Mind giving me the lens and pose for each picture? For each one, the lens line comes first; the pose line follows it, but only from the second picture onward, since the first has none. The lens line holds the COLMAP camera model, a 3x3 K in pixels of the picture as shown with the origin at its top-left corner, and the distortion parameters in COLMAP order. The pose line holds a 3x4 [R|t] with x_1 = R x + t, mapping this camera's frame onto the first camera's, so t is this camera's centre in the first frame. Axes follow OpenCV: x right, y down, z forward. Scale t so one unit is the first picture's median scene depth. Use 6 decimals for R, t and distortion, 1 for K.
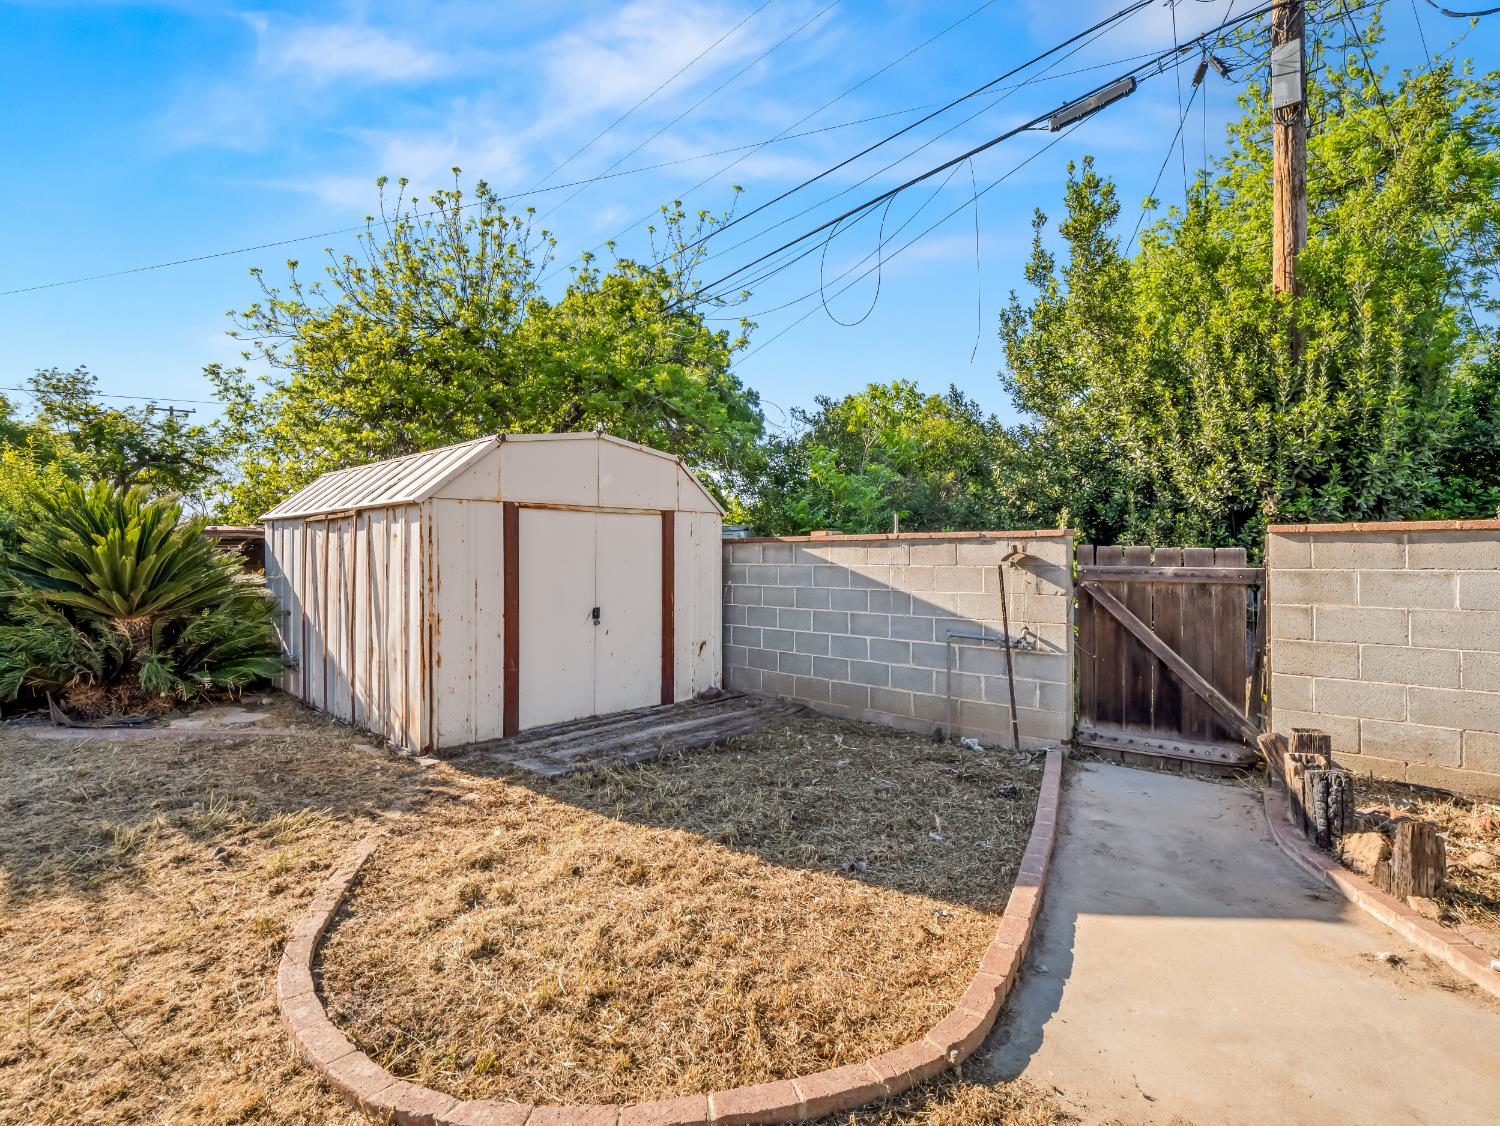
lens RADIAL K [[727.9, 0, 757.1], [0, 727.9, 557.1], [0, 0, 1]] dist [-0.006401, -0.002141]
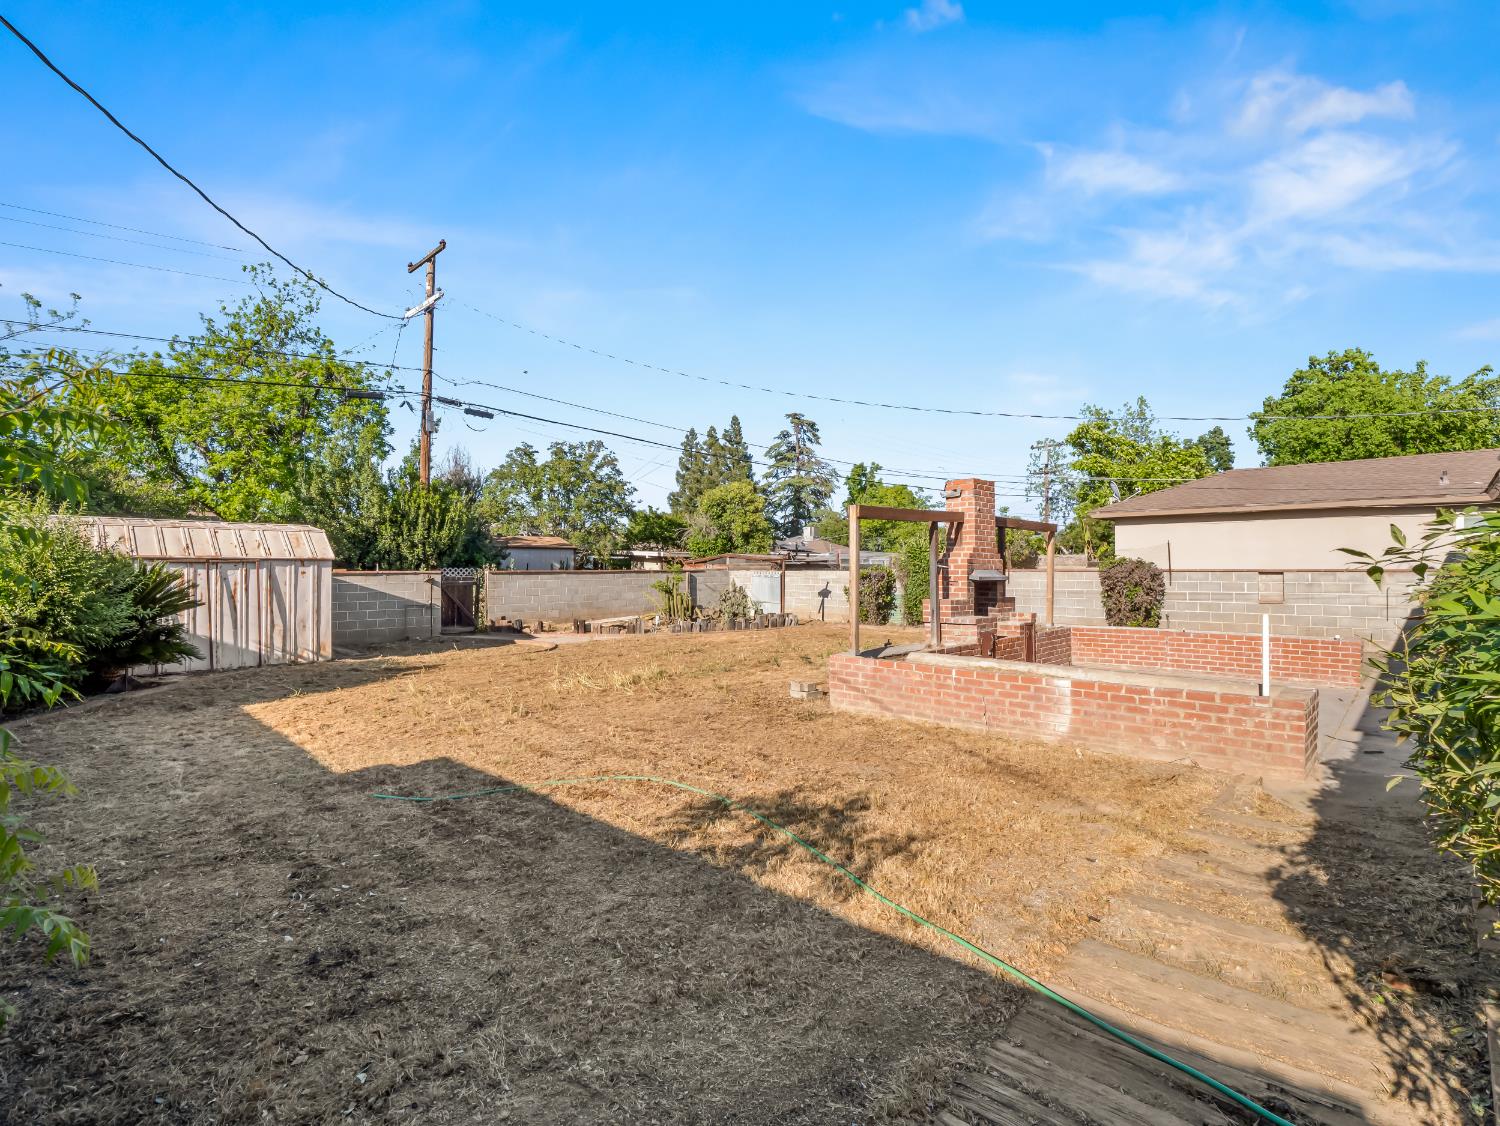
lens RADIAL K [[727.9, 0, 750.1], [0, 727.9, 567.0], [0, 0, 1]] dist [-0.006401, -0.002141]
pose [[0.000774, 0.006739, 0.999977, -2.473610], [0.002498, 0.999974, -0.006741, -0.025066], [-0.999997, 0.002503, 0.000757, -0.381699]]
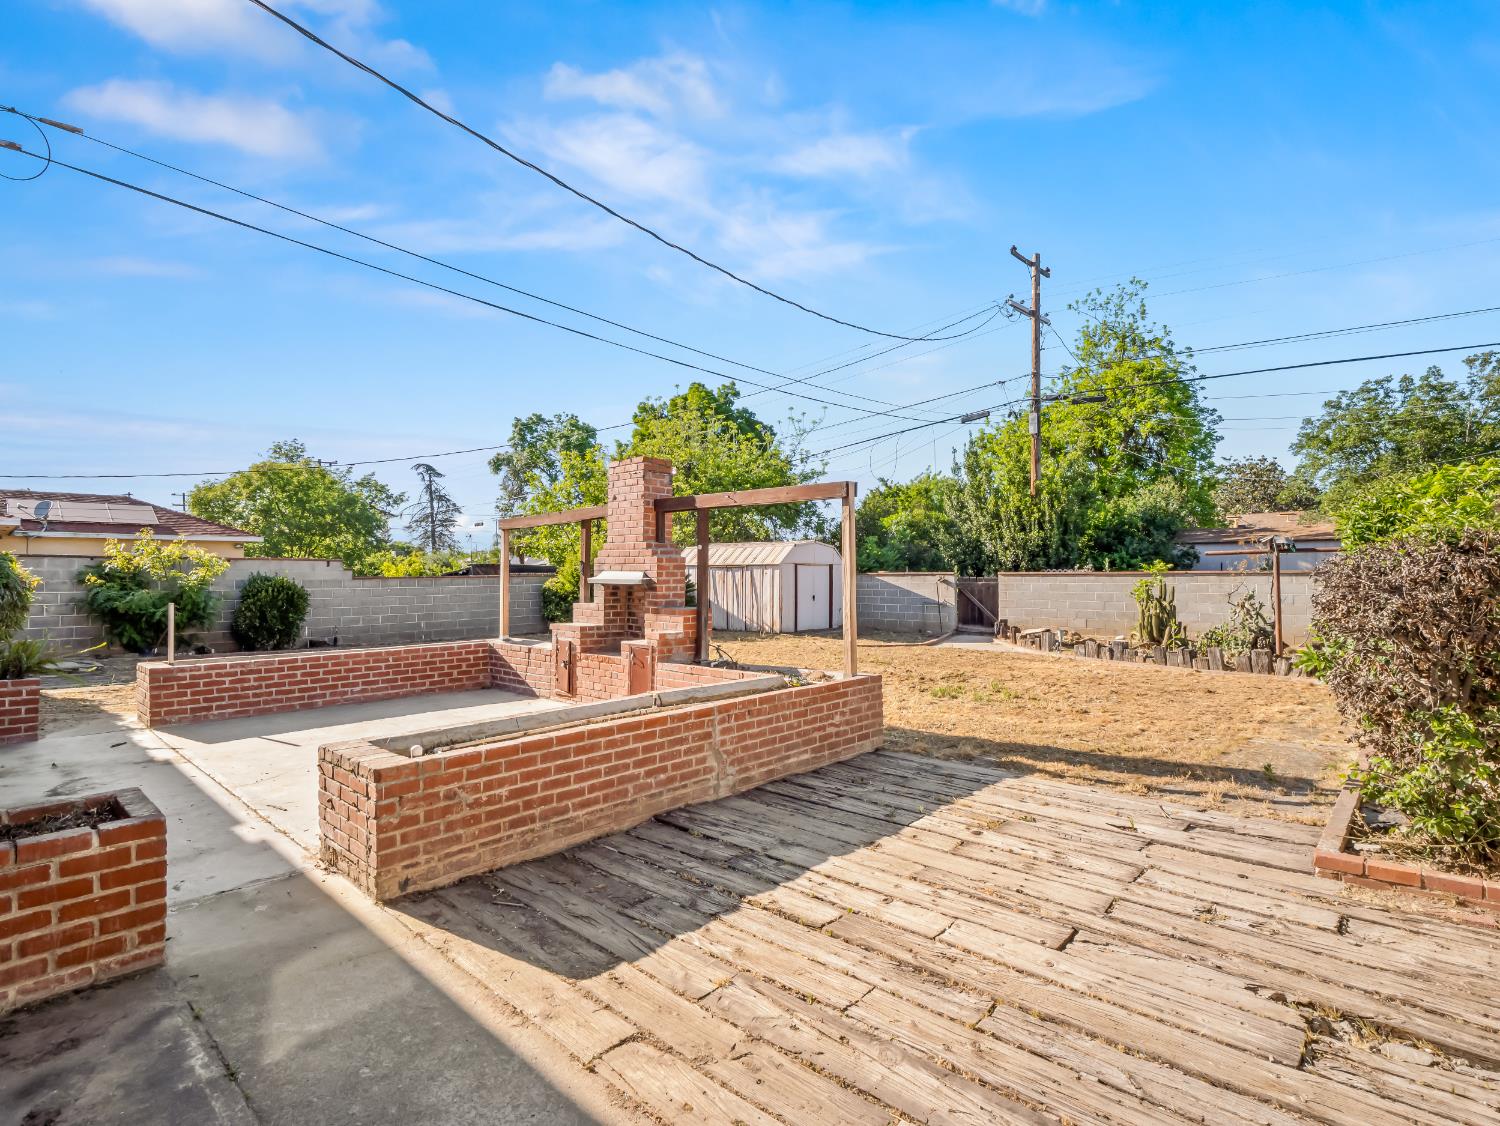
lens RADIAL K [[756.9, 0, 743.2], [0, 756.9, 569.7], [0, 0, 1]] dist [-0.017015, 0.000615]
pose [[0.999970, 0.001150, 0.007615, -0.556537], [-0.001071, 0.999946, -0.010370, -0.008887], [-0.007626, 0.010361, 0.999917, -2.324996]]
